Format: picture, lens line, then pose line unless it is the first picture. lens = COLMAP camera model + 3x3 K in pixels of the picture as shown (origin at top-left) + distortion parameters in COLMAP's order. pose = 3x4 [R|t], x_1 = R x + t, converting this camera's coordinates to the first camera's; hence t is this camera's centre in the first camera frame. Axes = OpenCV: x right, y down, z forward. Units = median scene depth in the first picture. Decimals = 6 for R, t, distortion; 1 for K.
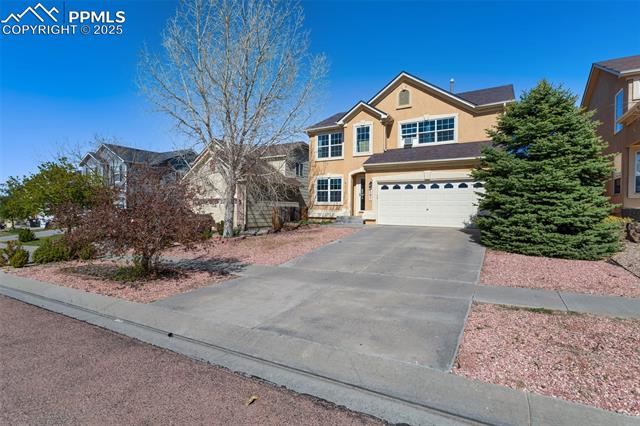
lens RADIAL K [[304.7, 0, 320.0], [0, 304.7, 213.0], [0, 0, 1]] dist [0.003782, 0.001146]
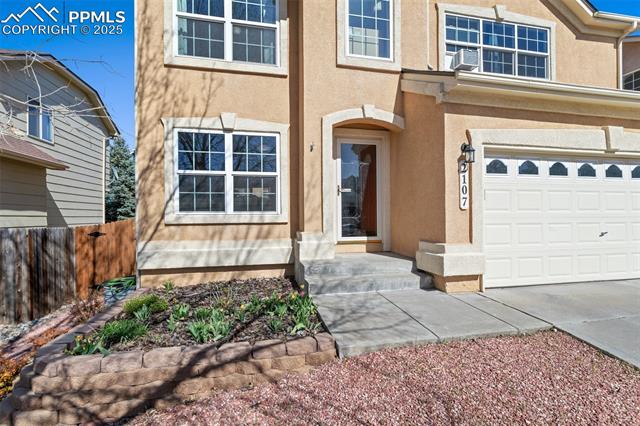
lens RADIAL K [[314.9, 0, 329.4], [0, 314.9, 214.4], [0, 0, 1]] dist [-0.000678, -0.000113]
pose [[0.730132, -0.012290, 0.683196, -0.127225], [0.023147, 0.999709, -0.006753, -0.036232], [-0.682914, 0.020745, 0.730204, 0.857592]]
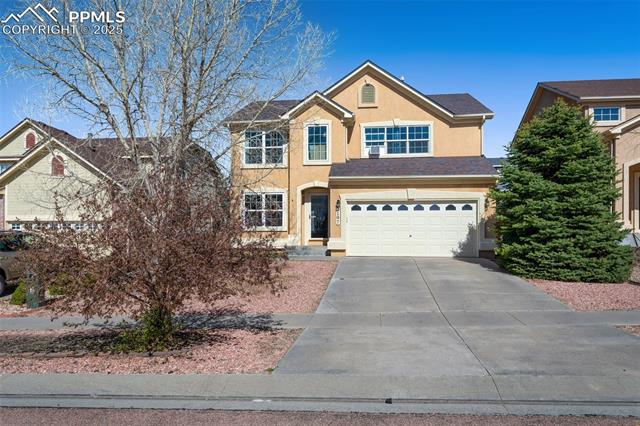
lens RADIAL K [[431.9, 0, 320.4], [0, 431.9, 245.5], [0, 0, 1]] dist [0.001241, 0.001152]
pose [[0.919365, -0.014468, 0.393139, -0.294526], [0.012696, 0.999894, 0.007108, 0.002718], [-0.393200, -0.001544, 0.919451, 0.026556]]
